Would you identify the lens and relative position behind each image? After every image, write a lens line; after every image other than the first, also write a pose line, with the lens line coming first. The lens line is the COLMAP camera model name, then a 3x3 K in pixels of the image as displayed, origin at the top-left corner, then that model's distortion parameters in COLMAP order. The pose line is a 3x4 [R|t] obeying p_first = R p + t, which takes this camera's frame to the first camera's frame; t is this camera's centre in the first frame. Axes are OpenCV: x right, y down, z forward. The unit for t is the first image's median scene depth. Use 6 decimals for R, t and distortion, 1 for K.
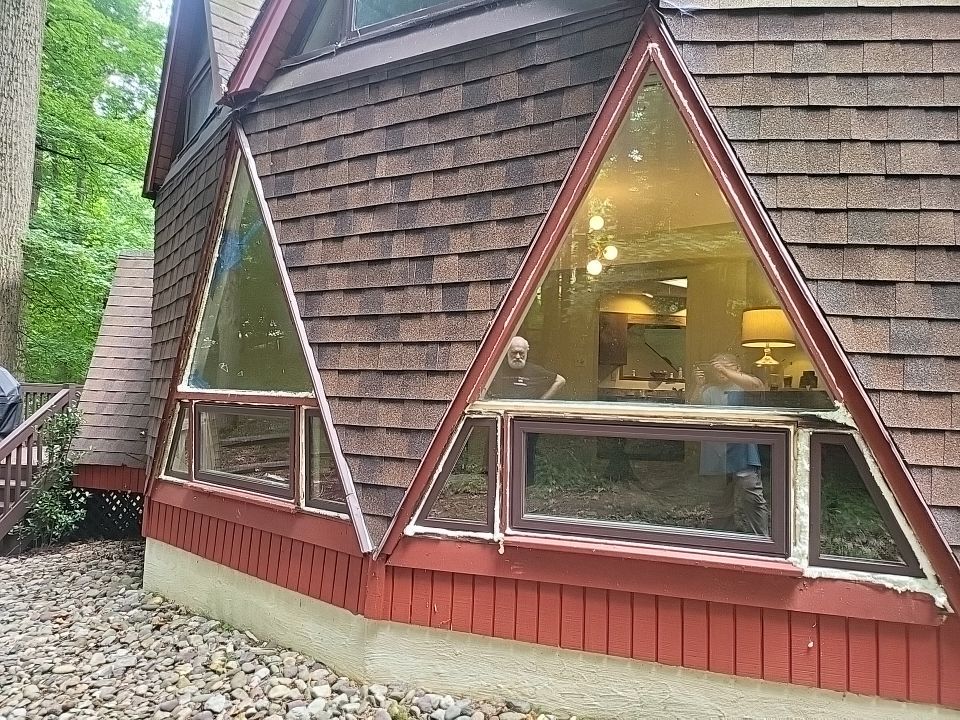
lens RADIAL K [[698.0, 0, 472.8], [0, 698.0, 357.6], [0, 0, 1]] dist [0.009676, -0.015466]
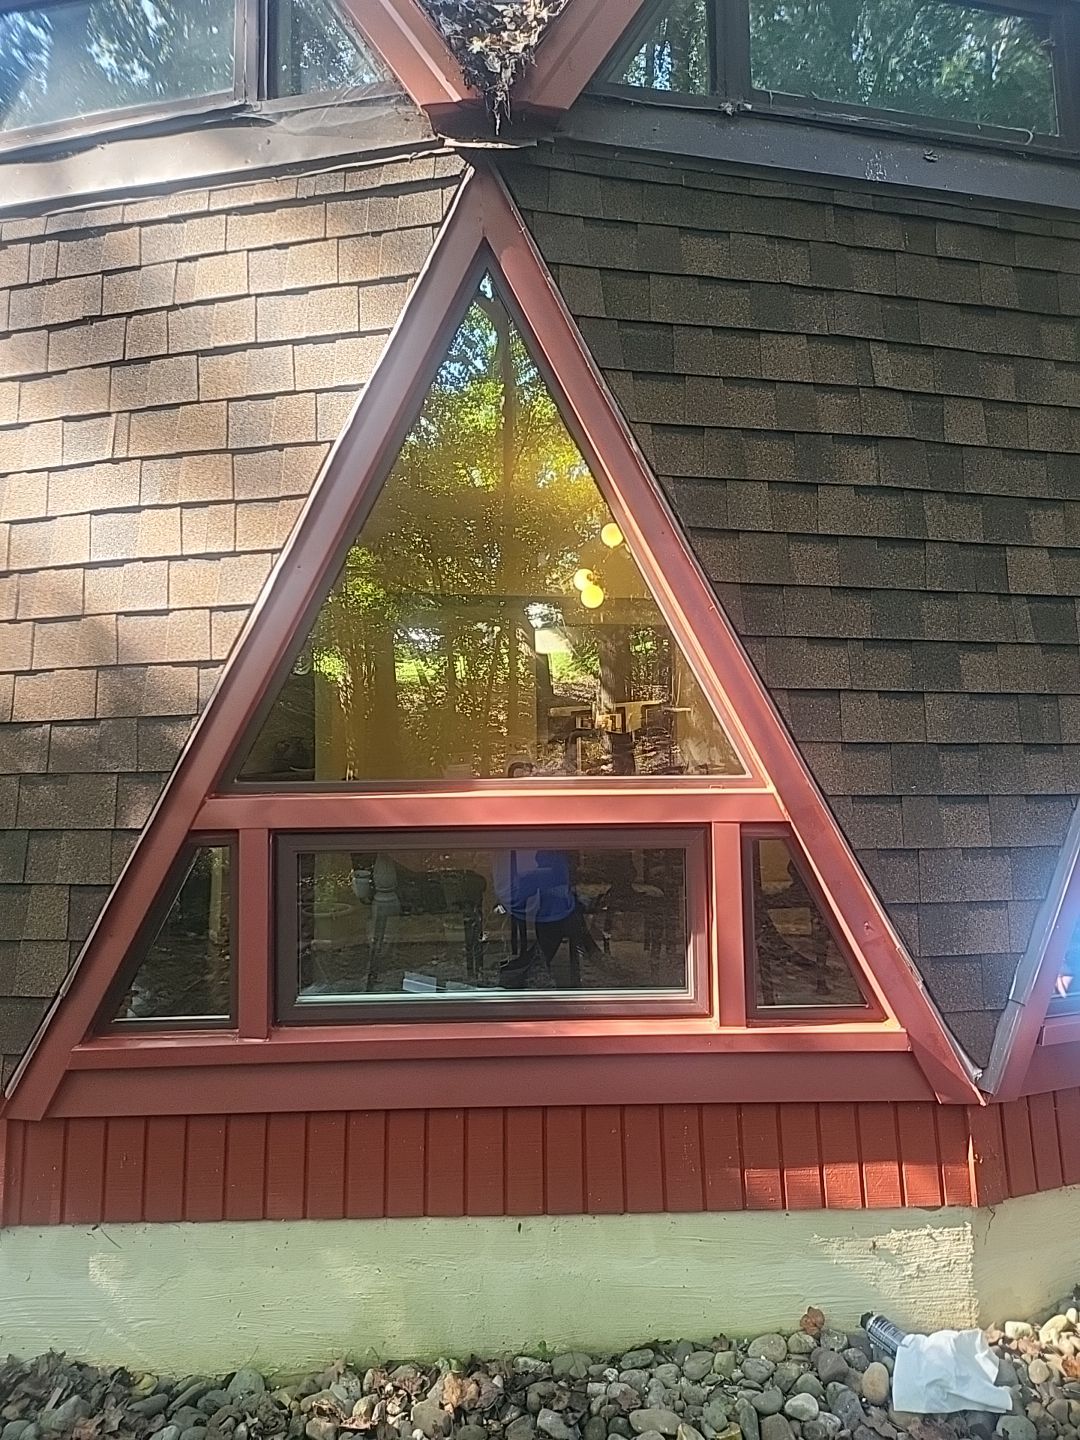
lens RADIAL K [[1090.0, 0, 544.3], [0, 1090.0, 709.5], [0, 0, 1]] dist [-0.006511, -0.005453]
pose [[0.738603, 0.015938, 0.673952, -0.955371], [-0.008179, 0.999859, -0.014681, 0.007282], [-0.674091, 0.005331, 0.738629, 0.597998]]
